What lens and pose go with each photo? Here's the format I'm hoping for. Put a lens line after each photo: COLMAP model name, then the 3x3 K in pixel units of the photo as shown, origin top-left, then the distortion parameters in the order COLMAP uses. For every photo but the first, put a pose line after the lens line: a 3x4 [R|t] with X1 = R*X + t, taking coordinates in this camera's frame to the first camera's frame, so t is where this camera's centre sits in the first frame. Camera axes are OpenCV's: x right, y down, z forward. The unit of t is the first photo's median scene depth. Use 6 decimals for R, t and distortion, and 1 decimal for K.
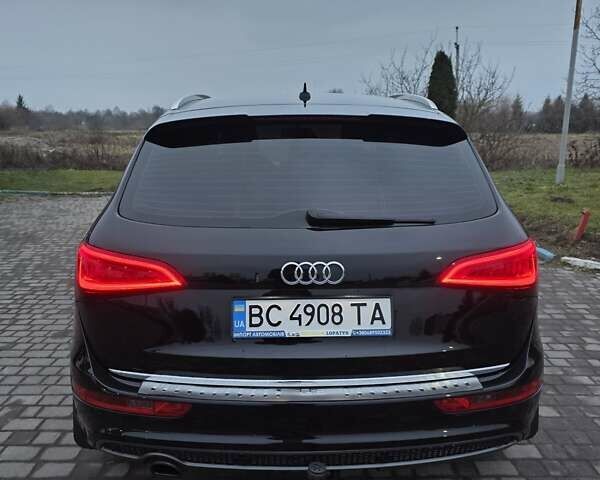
lens RADIAL K [[541.2, 0, 299.4], [0, 541.2, 237.2], [0, 0, 1]] dist [0.093653, -0.108631]
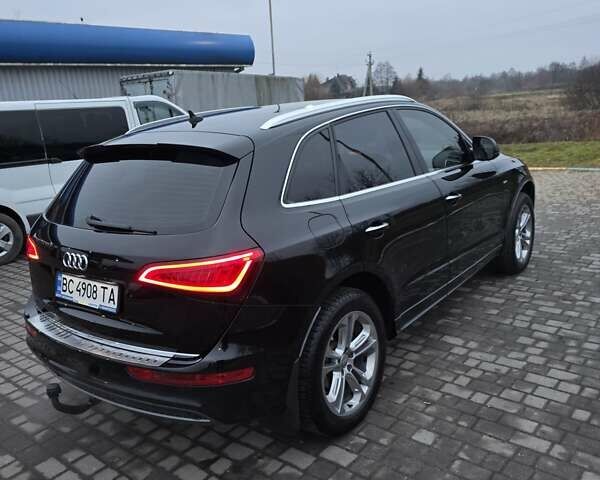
lens RADIAL K [[541.2, 0, 300.9], [0, 541.2, 245.4], [0, 0, 1]] dist [0.093653, -0.108631]
pose [[0.768311, 0.102786, -0.631770, 1.322334], [-0.052278, 0.993801, 0.098111, -0.141602], [0.637938, -0.042352, 0.768922, 0.241423]]
